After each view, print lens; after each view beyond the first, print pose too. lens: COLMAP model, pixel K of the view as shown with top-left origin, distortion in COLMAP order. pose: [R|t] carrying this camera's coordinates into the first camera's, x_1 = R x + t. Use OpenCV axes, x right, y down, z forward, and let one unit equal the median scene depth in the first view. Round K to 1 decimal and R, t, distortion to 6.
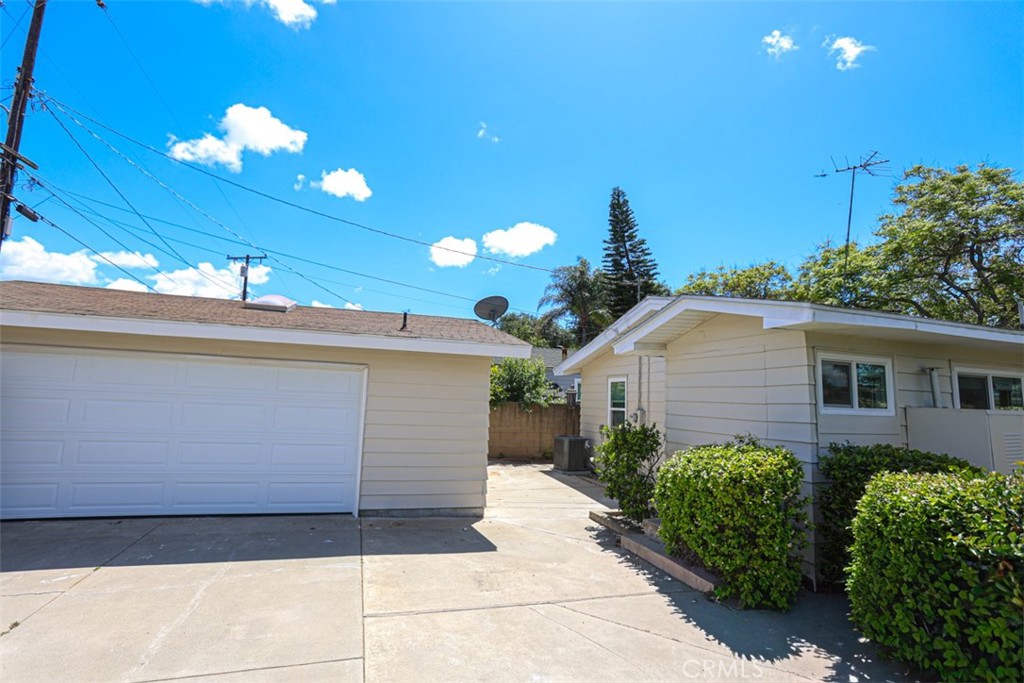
lens RADIAL K [[484.1, 0, 507.0], [0, 484.1, 343.0], [0, 0, 1]] dist [-0.067975, 0.031765]
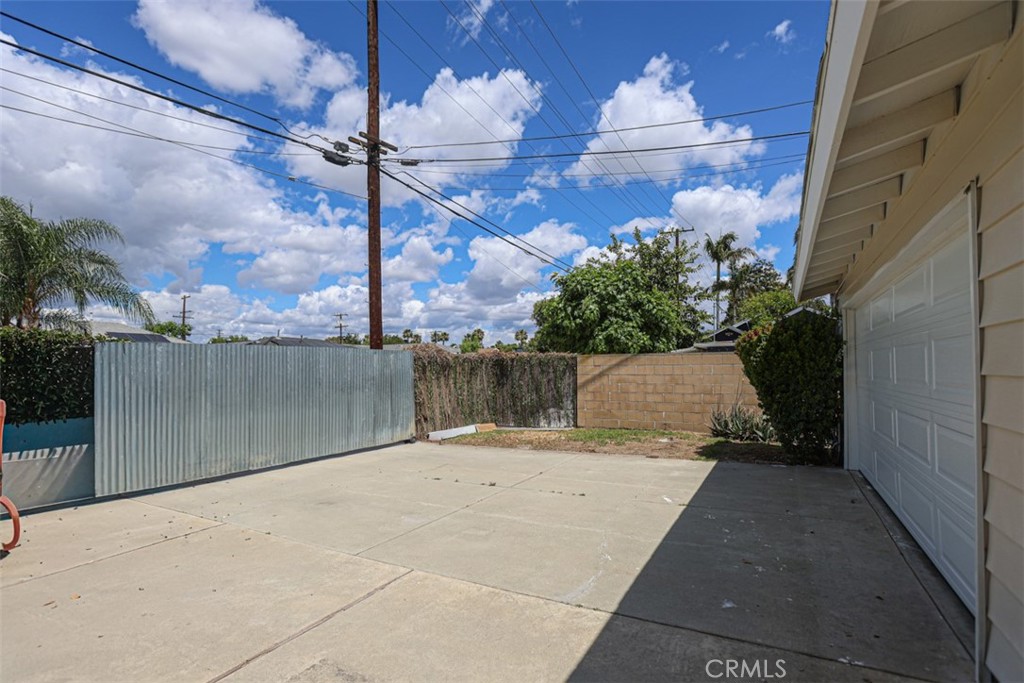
lens RADIAL K [[484.1, 0, 508.6], [0, 484.1, 350.9], [0, 0, 1]] dist [-0.067034, 0.030906]
pose [[-0.727418, -0.059446, -0.683614, 0.065681], [0.061459, 0.986592, -0.151189, 0.108453], [0.683436, -0.151992, -0.714012, 0.605253]]
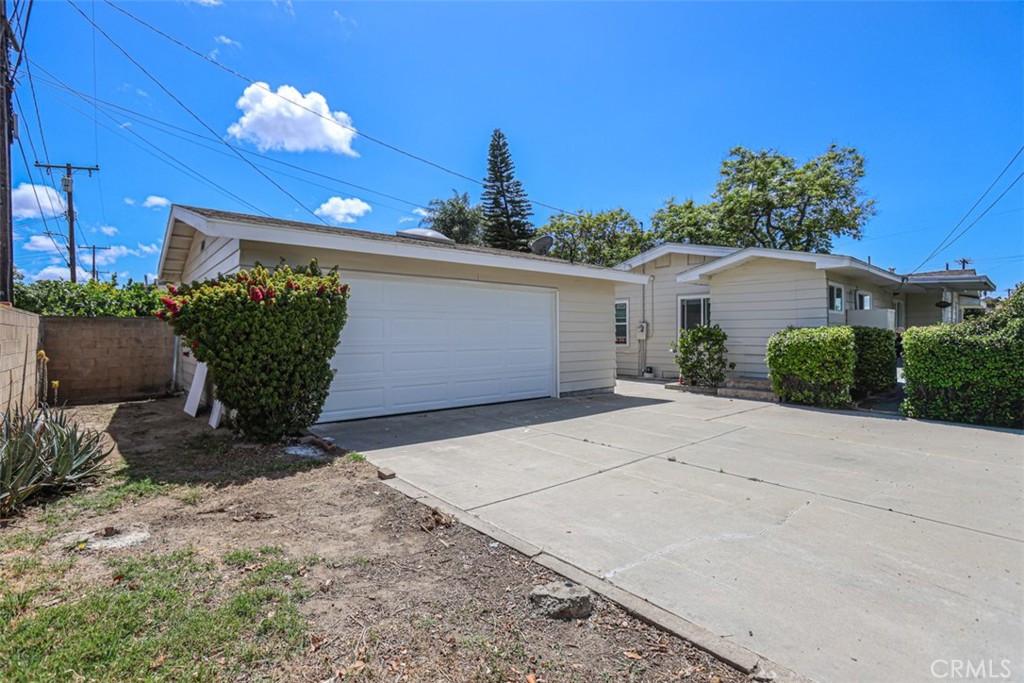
lens RADIAL K [[484.1, 0, 507.0], [0, 484.1, 343.0], [0, 0, 1]] dist [-0.067975, 0.031765]
pose [[0.918340, -0.047794, 0.392897, -0.586649], [-0.006566, 0.990706, 0.135861, 0.008165], [-0.395738, -0.127346, 0.909491, -0.119906]]
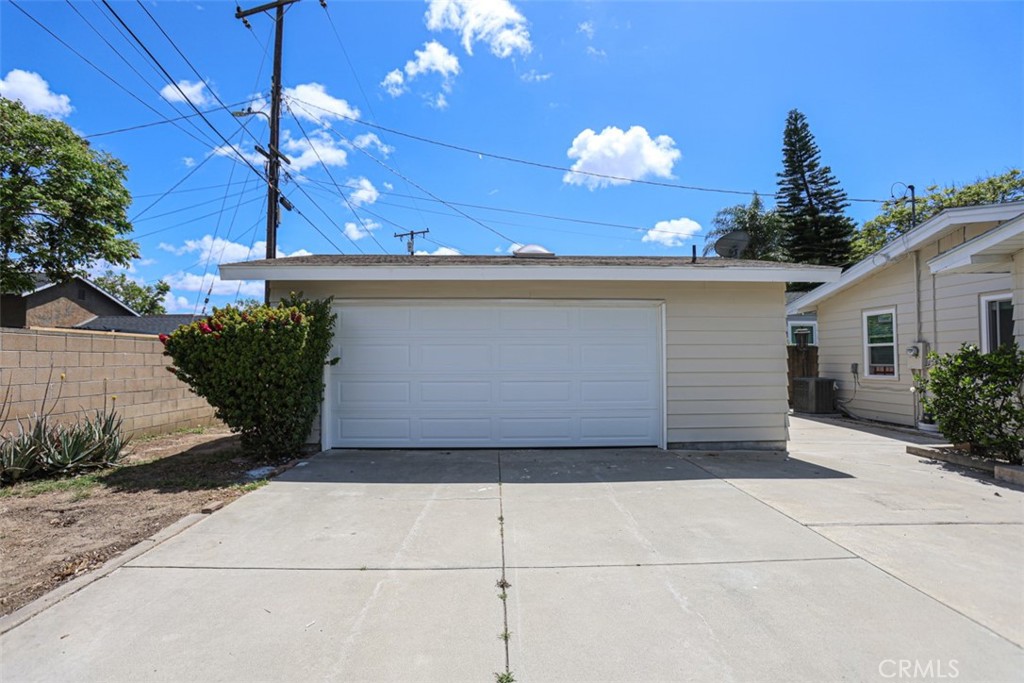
lens RADIAL K [[484.1, 0, 508.6], [0, 484.1, 350.9], [0, 0, 1]] dist [-0.067034, 0.030906]
pose [[0.964317, -0.044273, -0.261022, -0.211546], [0.067772, 0.994348, 0.081722, 0.028815], [0.255929, -0.096496, 0.961867, -0.029032]]
